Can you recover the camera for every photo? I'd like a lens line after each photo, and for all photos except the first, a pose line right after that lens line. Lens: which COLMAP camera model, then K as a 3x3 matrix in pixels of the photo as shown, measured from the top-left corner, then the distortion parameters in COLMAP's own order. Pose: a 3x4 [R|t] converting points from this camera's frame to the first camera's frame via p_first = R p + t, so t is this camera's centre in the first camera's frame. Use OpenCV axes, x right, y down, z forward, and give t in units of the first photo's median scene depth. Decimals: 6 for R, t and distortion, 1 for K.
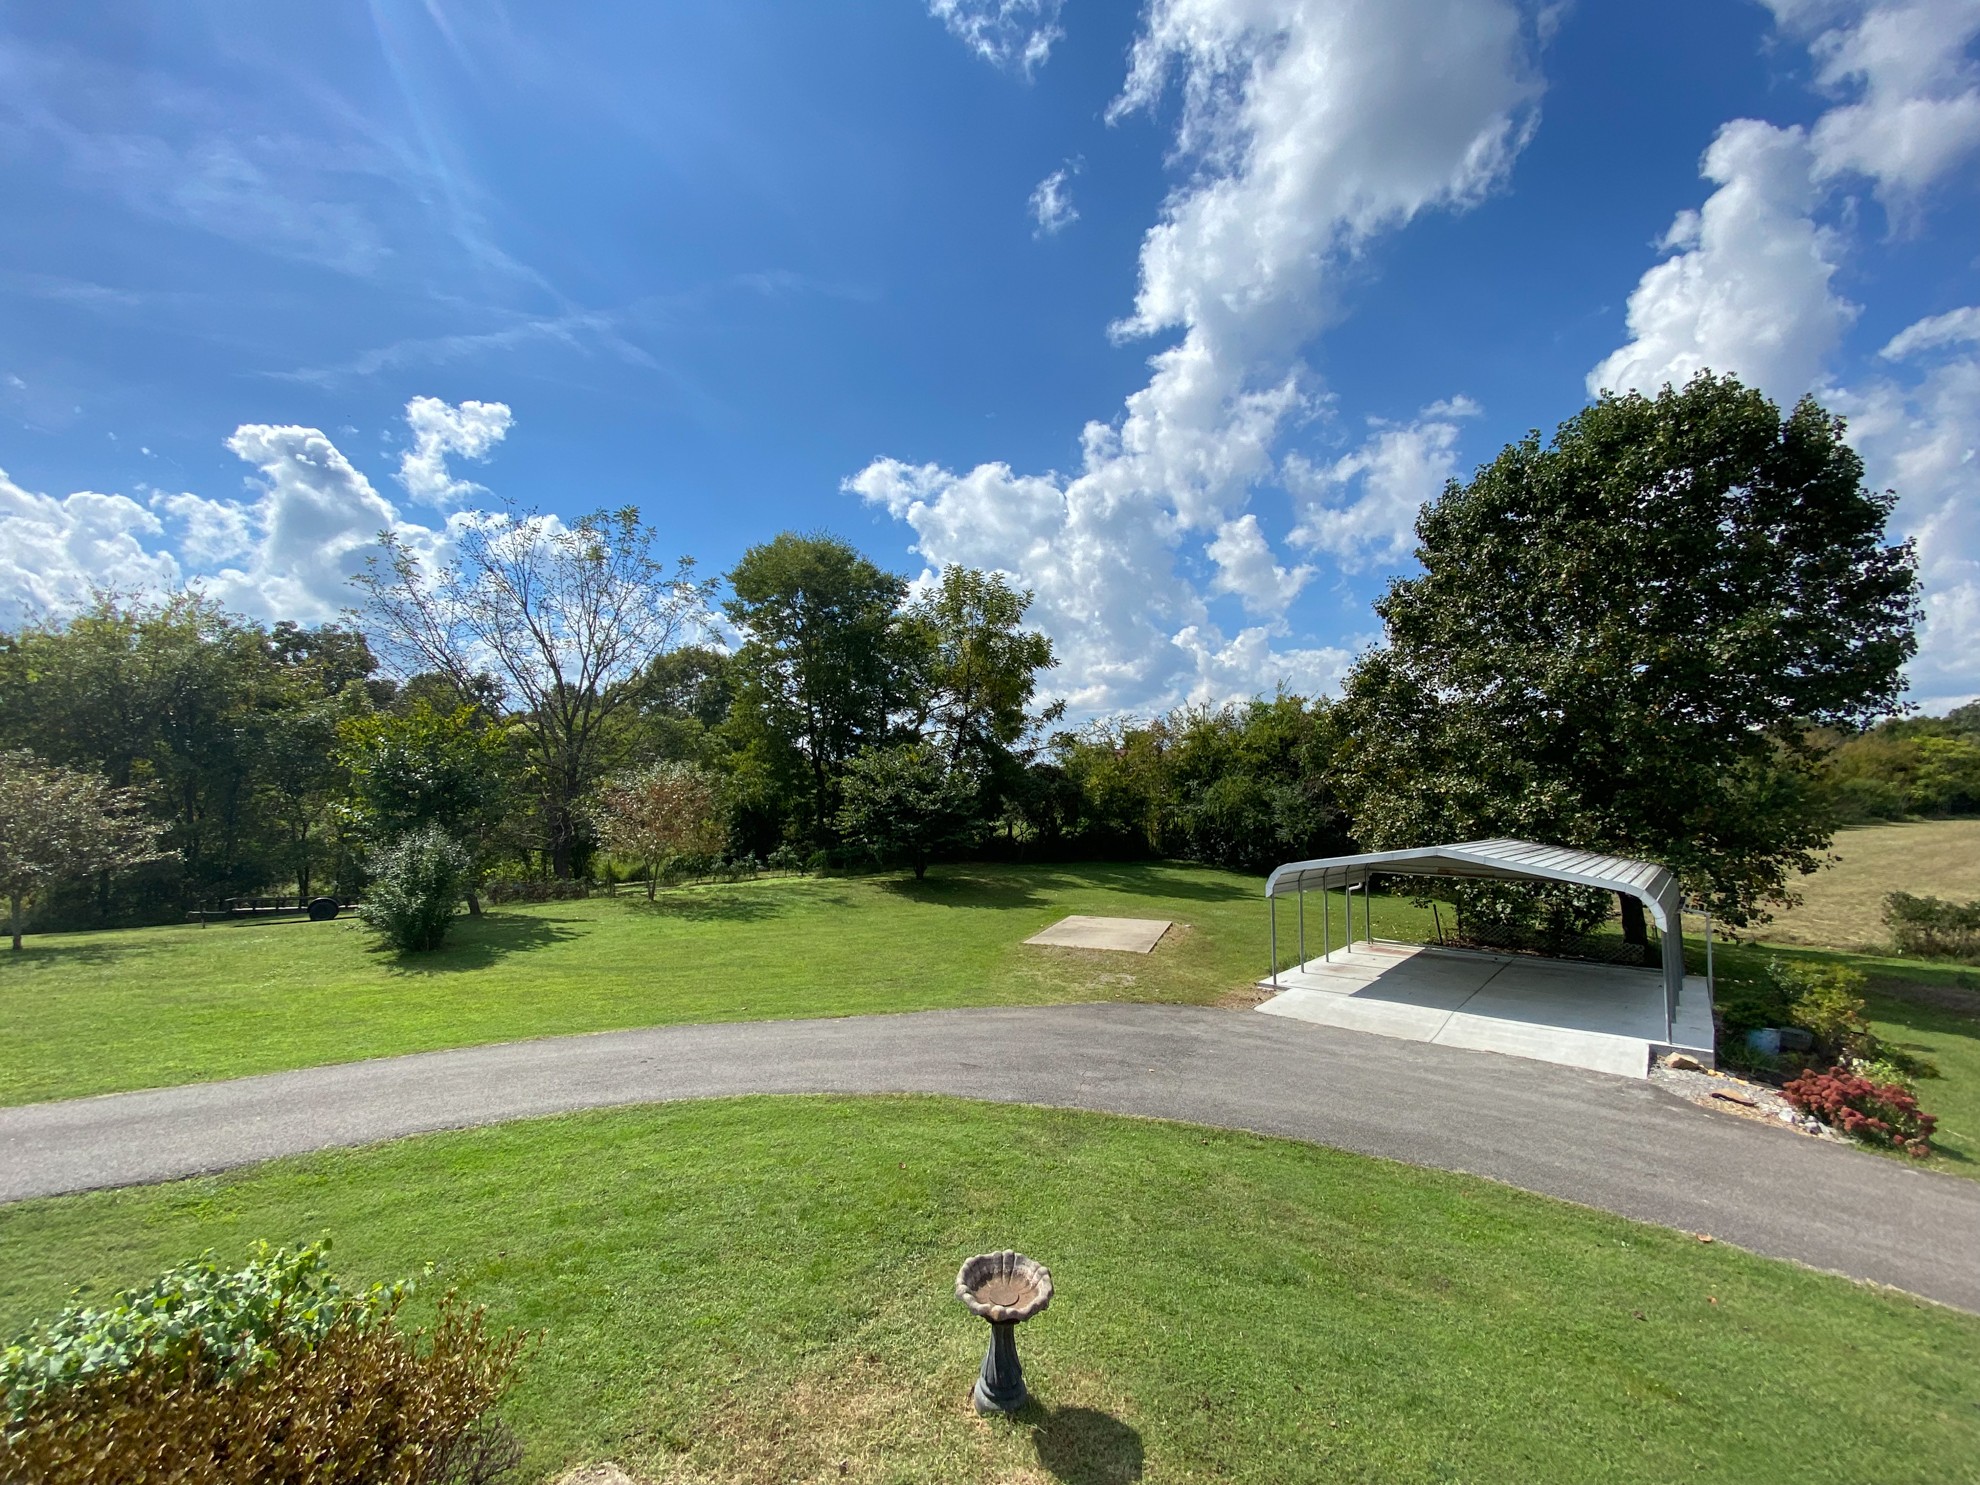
lens RADIAL K [[792.5, 0, 992.1], [0, 792.5, 734.1], [0, 0, 1]] dist [0.022968, -0.022482]
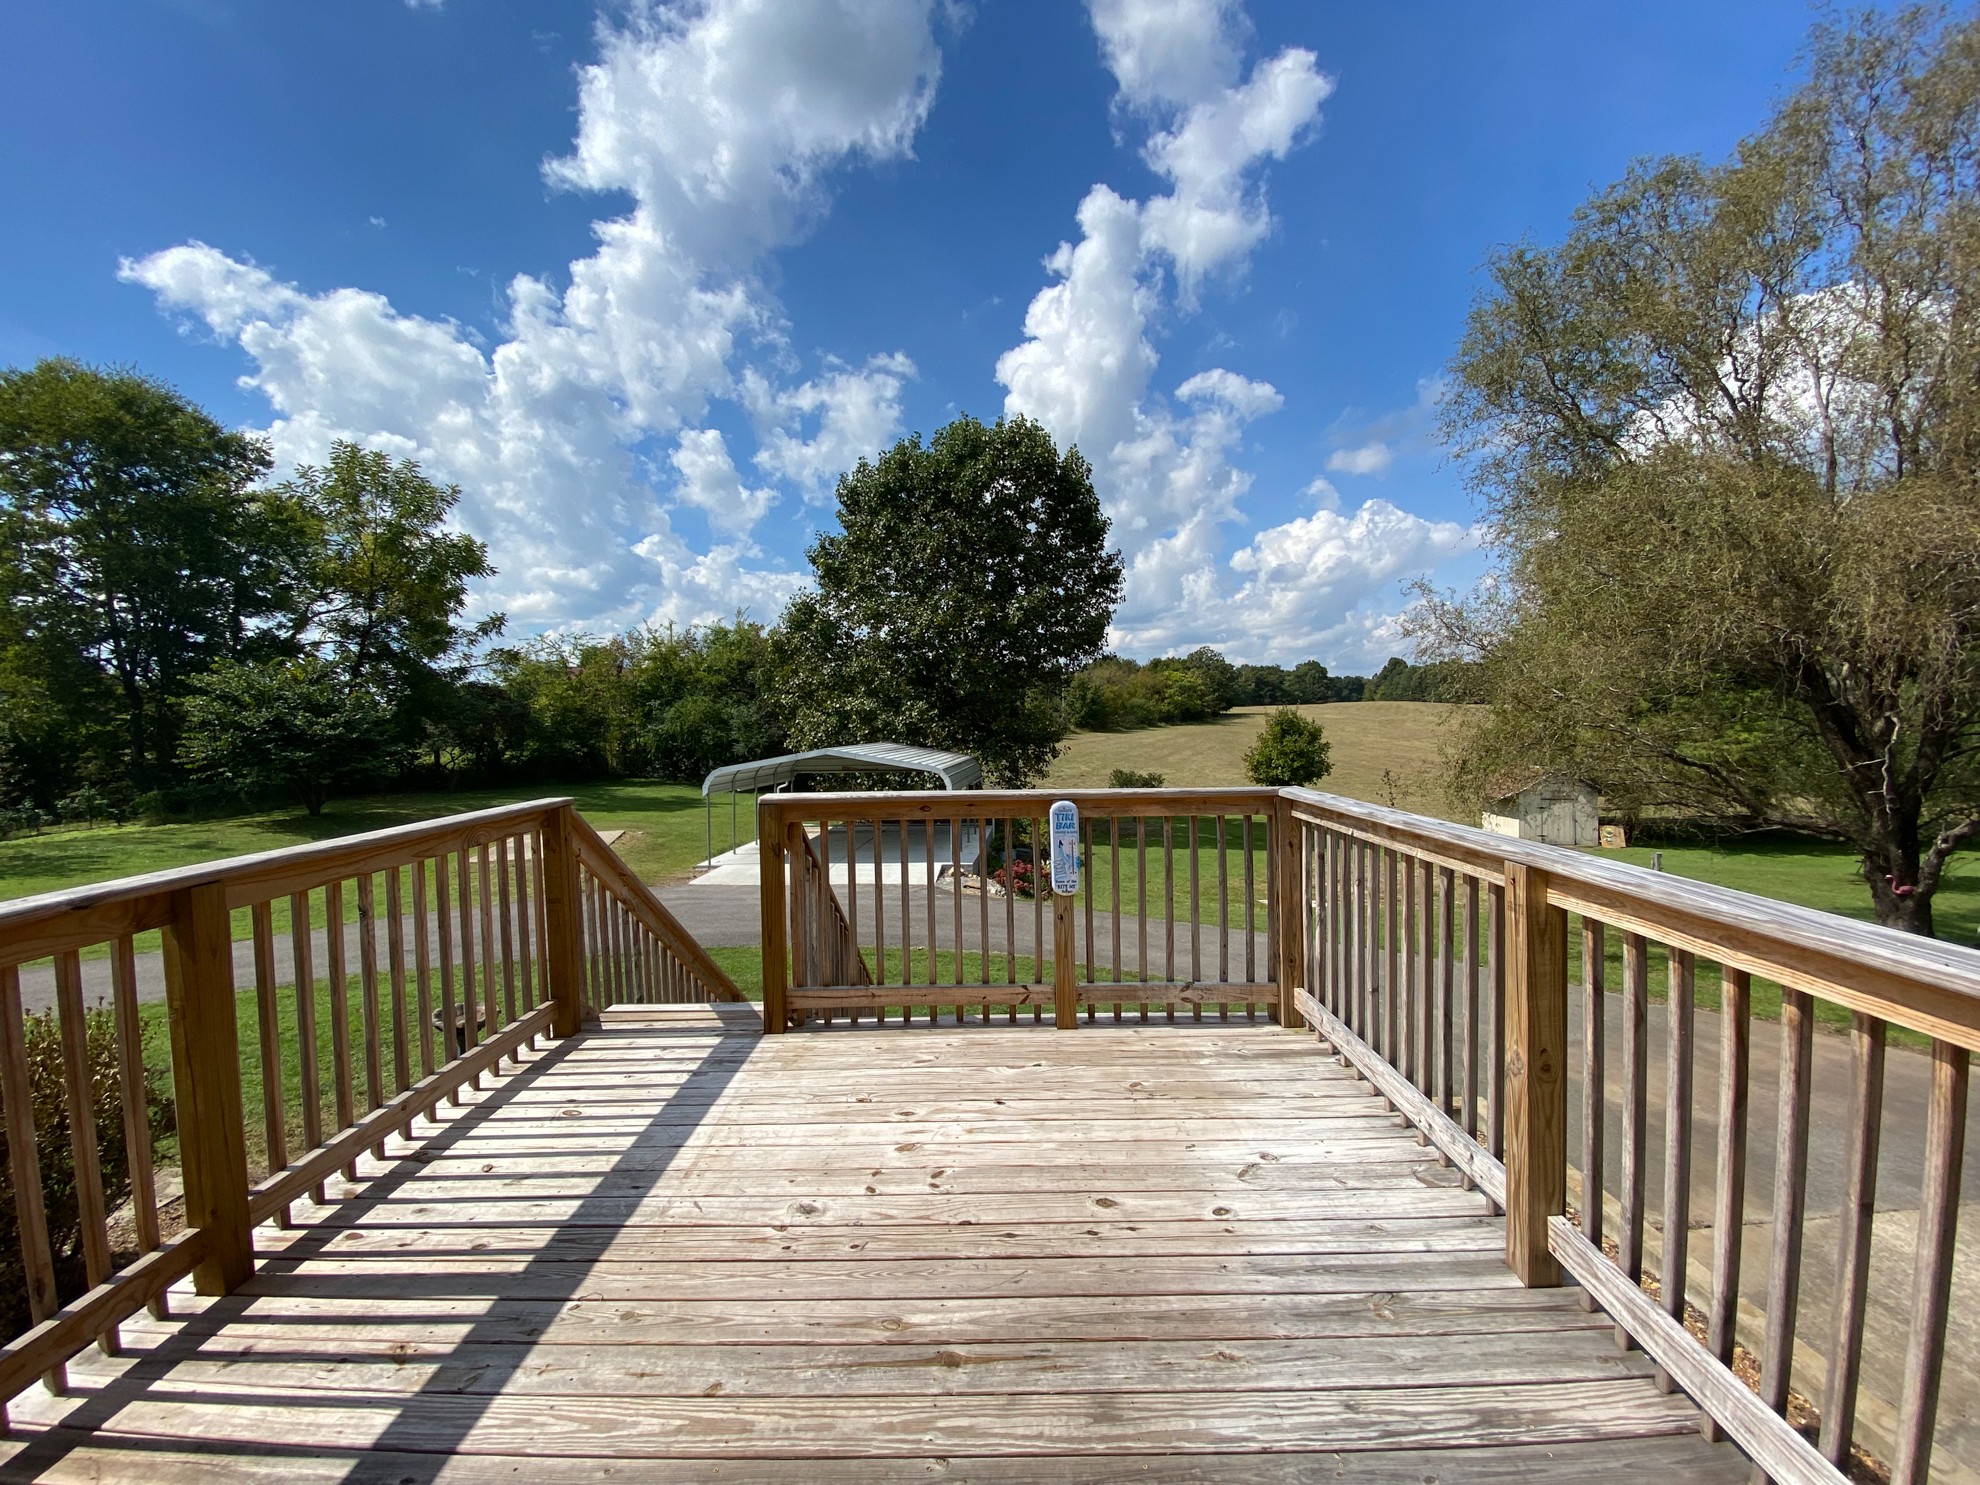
lens RADIAL K [[799.6, 0, 989.1], [0, 799.6, 759.4], [0, 0, 1]] dist [0.038605, -0.027320]
pose [[0.806730, -0.045547, 0.589162, -0.017161], [-0.032276, 0.992140, 0.120895, -0.006974], [-0.590038, -0.116545, 0.798920, -0.114305]]
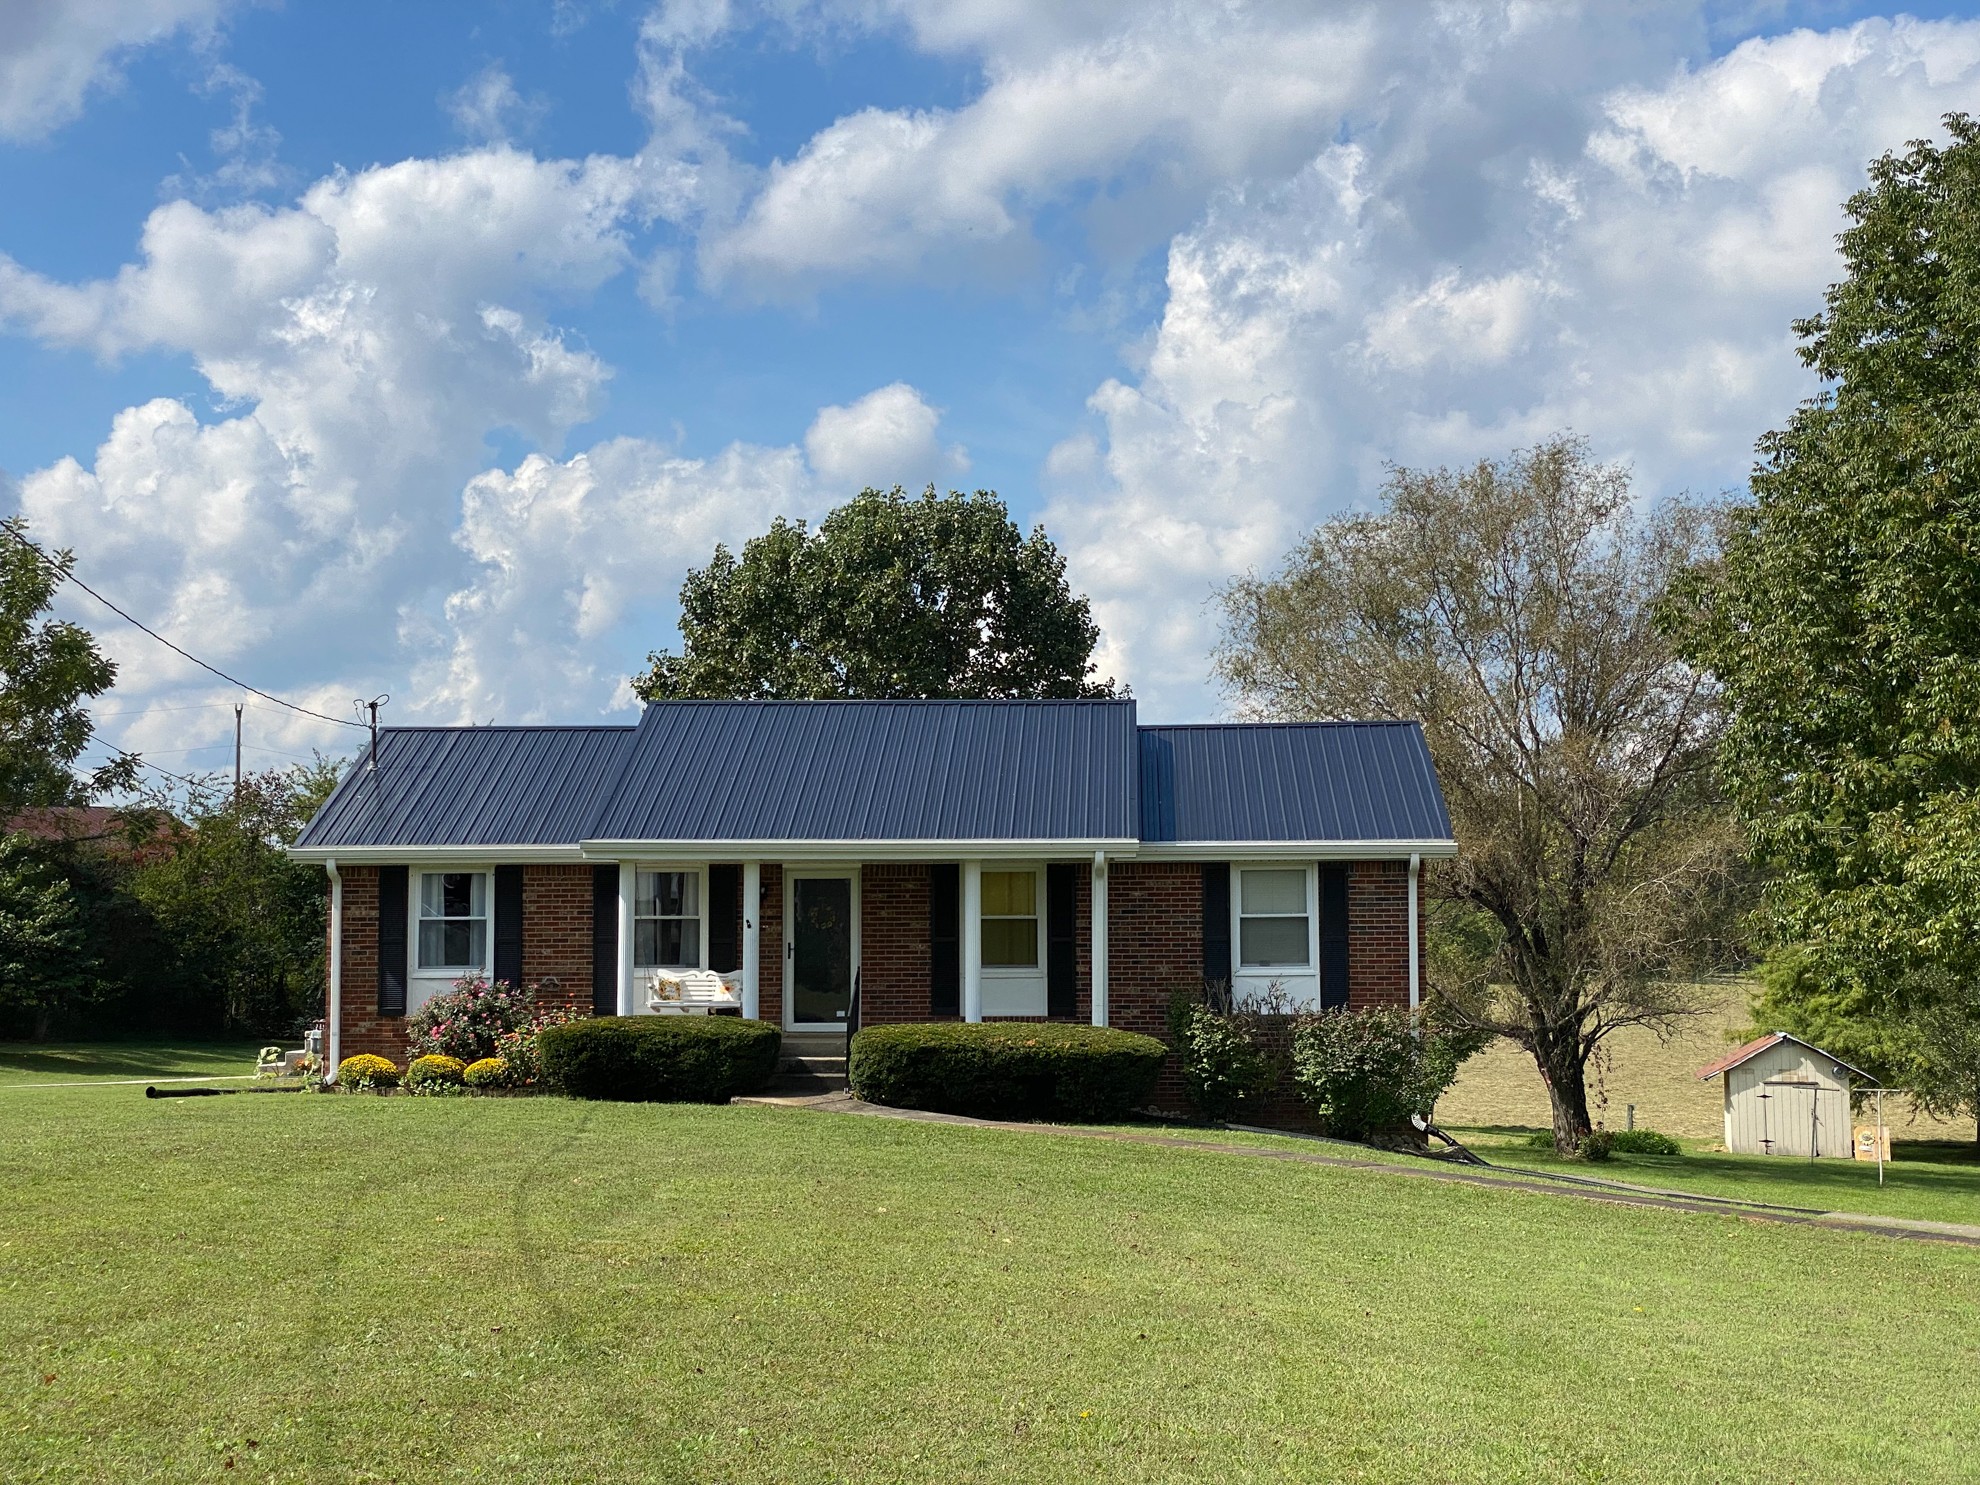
lens RADIAL K [[2872.0, 0, 990.0], [0, 2872.0, 742.5], [0, 0, 1]] dist [0.131550, -0.002038]
pose [[0.832208, 0.041289, 0.552925, -0.570805], [-0.048141, 0.998838, -0.002130, -0.079704], [-0.552370, -0.024845, 0.833229, -1.122339]]
